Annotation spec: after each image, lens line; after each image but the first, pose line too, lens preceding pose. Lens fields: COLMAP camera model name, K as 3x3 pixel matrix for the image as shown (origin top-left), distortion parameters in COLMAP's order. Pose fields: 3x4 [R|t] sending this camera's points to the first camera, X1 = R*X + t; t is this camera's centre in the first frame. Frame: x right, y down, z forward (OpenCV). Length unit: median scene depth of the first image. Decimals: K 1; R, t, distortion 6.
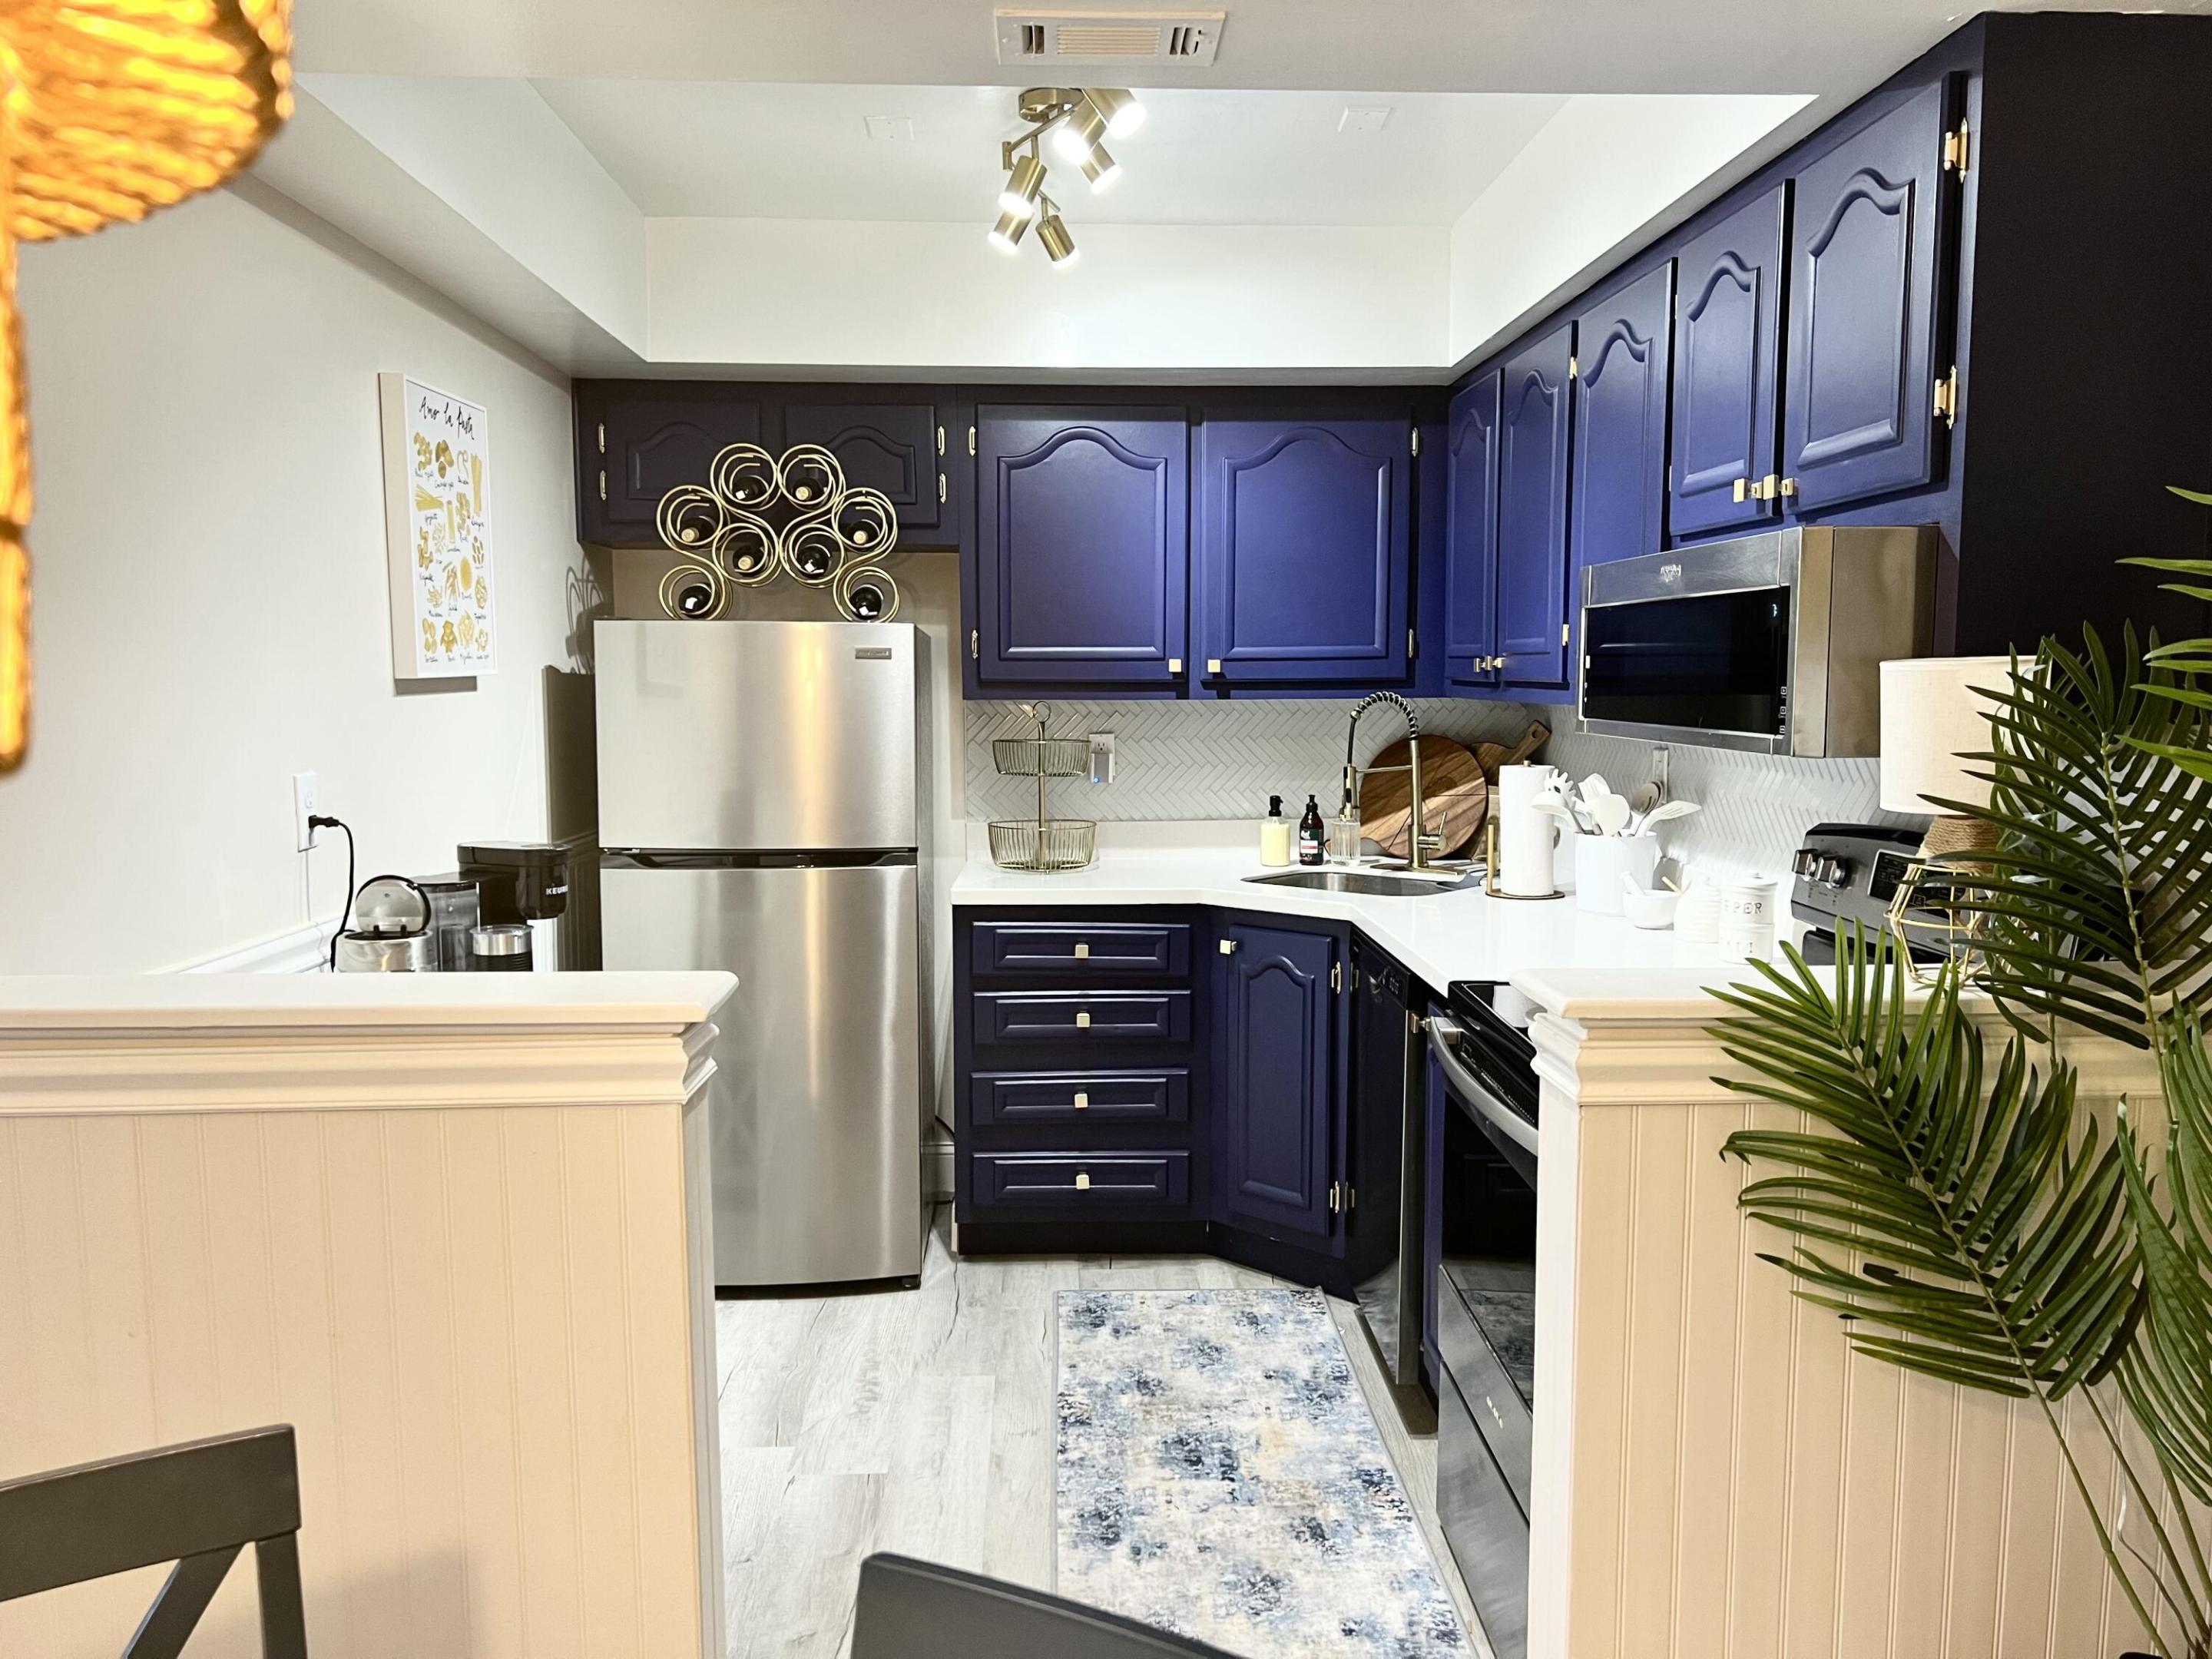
lens RADIAL K [[1664.9, 0, 1106.0], [0, 1664.9, 829.5], [0, 0, 1]] dist [0.055974, -0.075983]
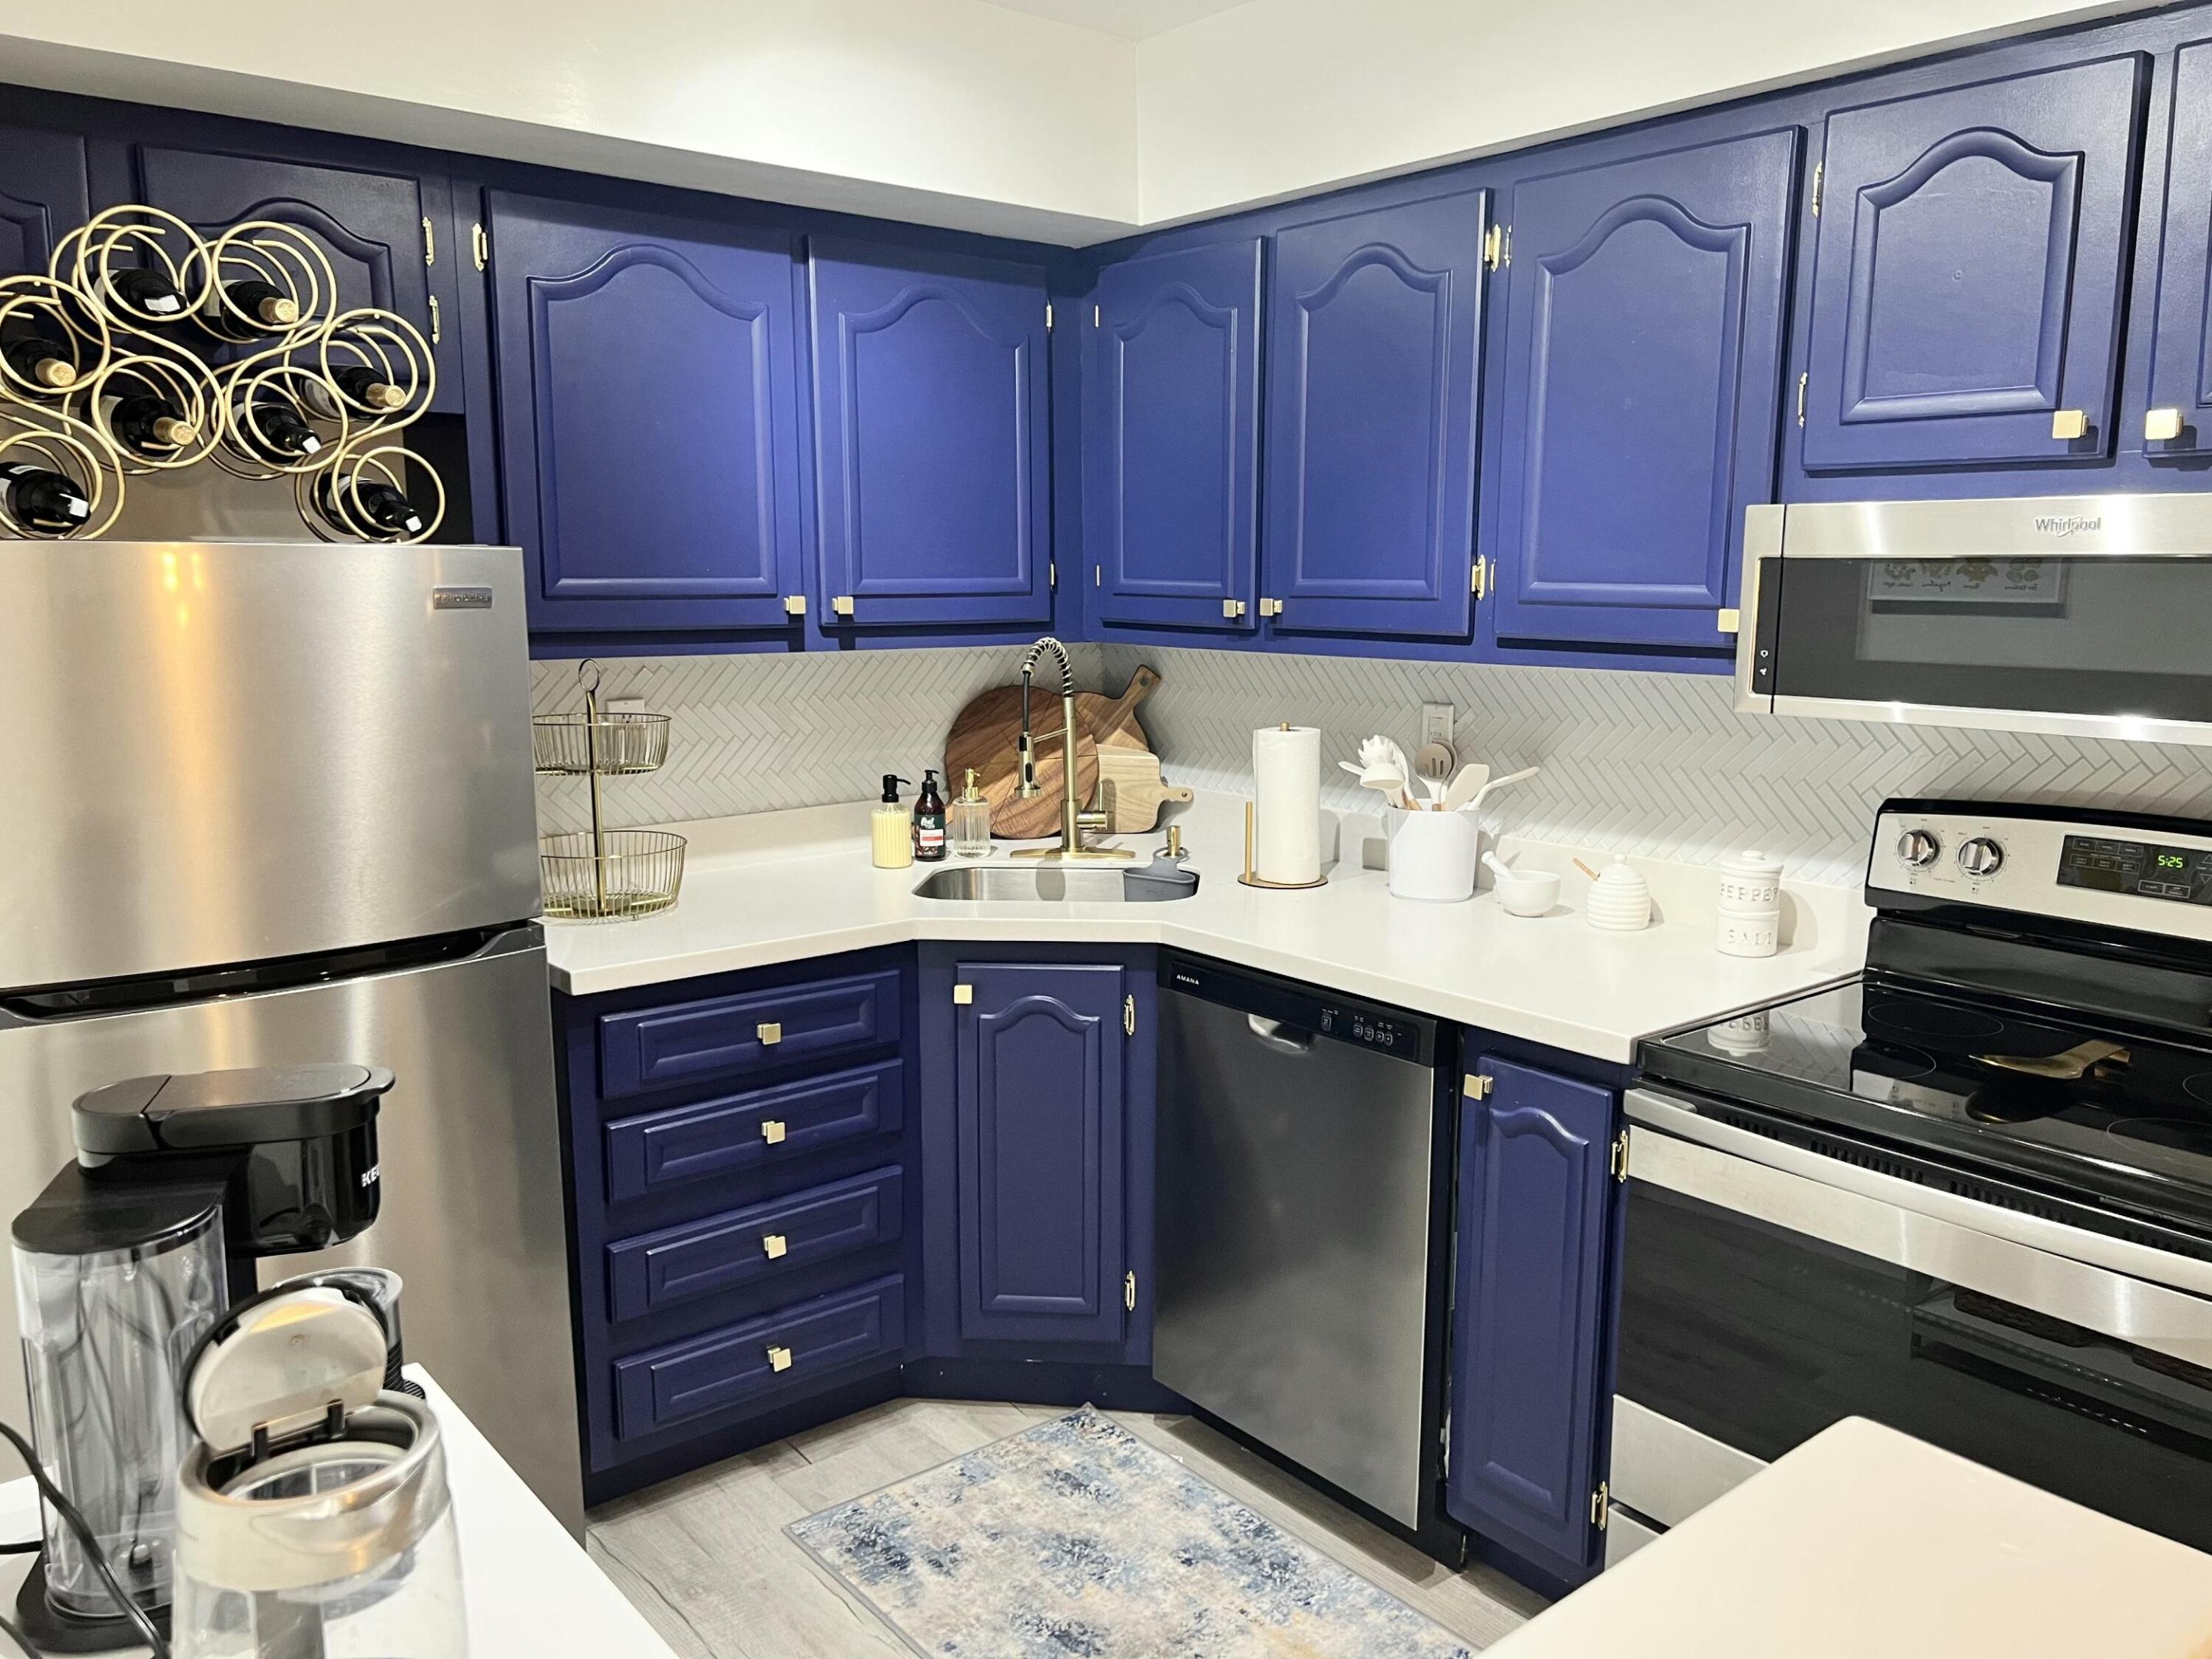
lens RADIAL K [[1664.9, 0, 1106.0], [0, 1664.9, 829.5], [0, 0, 1]] dist [0.055974, -0.075983]
pose [[0.787030, -0.095410, 0.609492, -0.312786], [0.055390, 0.994907, 0.084218, -0.059206], [-0.614423, -0.032523, 0.788306, 0.375107]]
